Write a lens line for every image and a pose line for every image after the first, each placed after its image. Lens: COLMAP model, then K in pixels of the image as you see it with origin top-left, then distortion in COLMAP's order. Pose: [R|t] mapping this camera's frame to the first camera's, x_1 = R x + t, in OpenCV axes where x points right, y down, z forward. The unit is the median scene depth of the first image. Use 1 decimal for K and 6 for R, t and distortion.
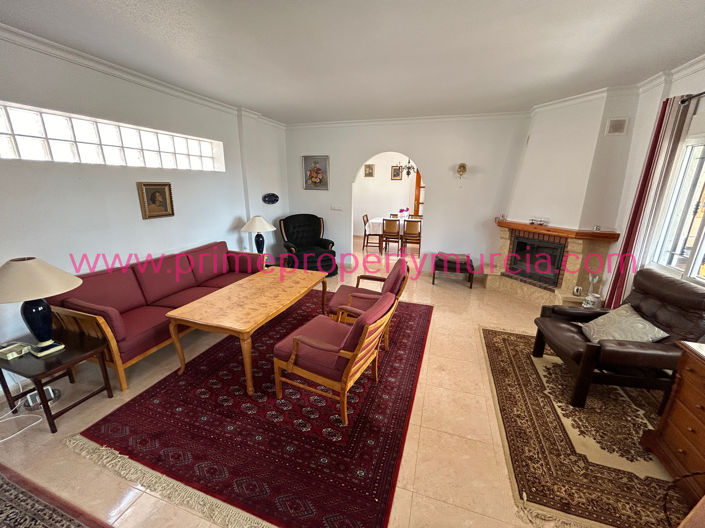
lens RADIAL K [[285.9, 0, 352.5], [0, 285.9, 264.0], [0, 0, 1]] dist [-0.003290, 0.000428]
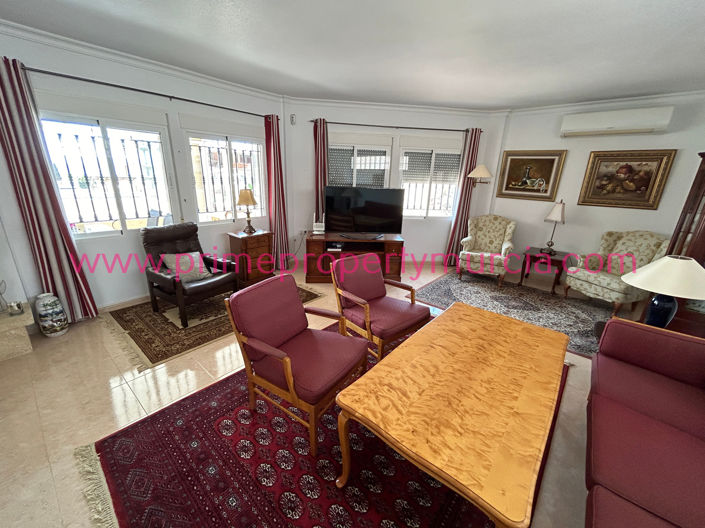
lens RADIAL K [[285.9, 0, 352.5], [0, 285.9, 264.0], [0, 0, 1]] dist [-0.003290, 0.000428]
pose [[-0.928215, -0.148959, 0.340922, -0.236348], [0.060427, 0.843820, 0.533213, -0.357933], [-0.367104, 0.515537, -0.774246, 1.302839]]
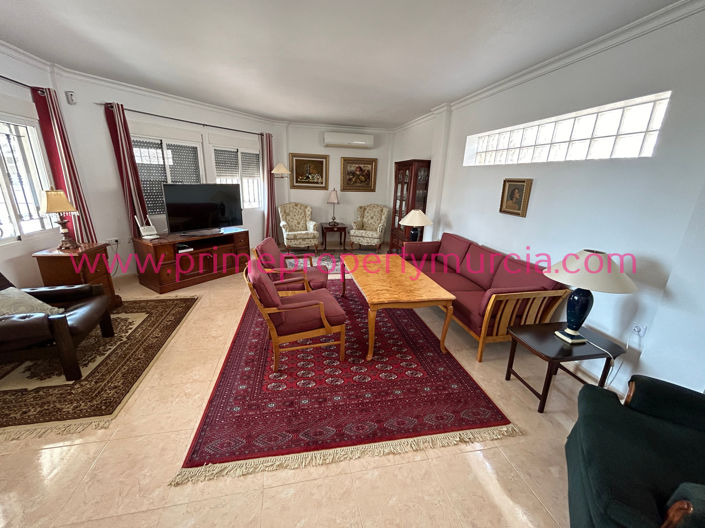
lens RADIAL K [[285.9, 0, 352.5], [0, 285.9, 264.0], [0, 0, 1]] dist [-0.003290, 0.000428]
pose [[-0.865563, 0.106338, -0.489381, 0.297189], [-0.175858, 0.850429, 0.495828, -0.413078], [0.468909, 0.515231, -0.717399, 1.549487]]
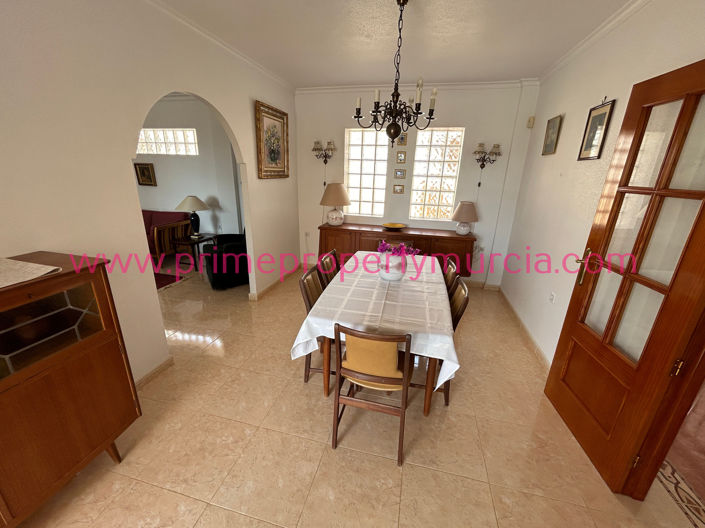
lens RADIAL K [[285.9, 0, 352.5], [0, 285.9, 264.0], [0, 0, 1]] dist [-0.003290, 0.000428]
pose [[0.079787, 0.299129, -0.950871, 1.070651], [-0.301034, 0.916604, 0.263090, -0.530351], [0.950270, 0.265254, 0.163181, 1.962203]]
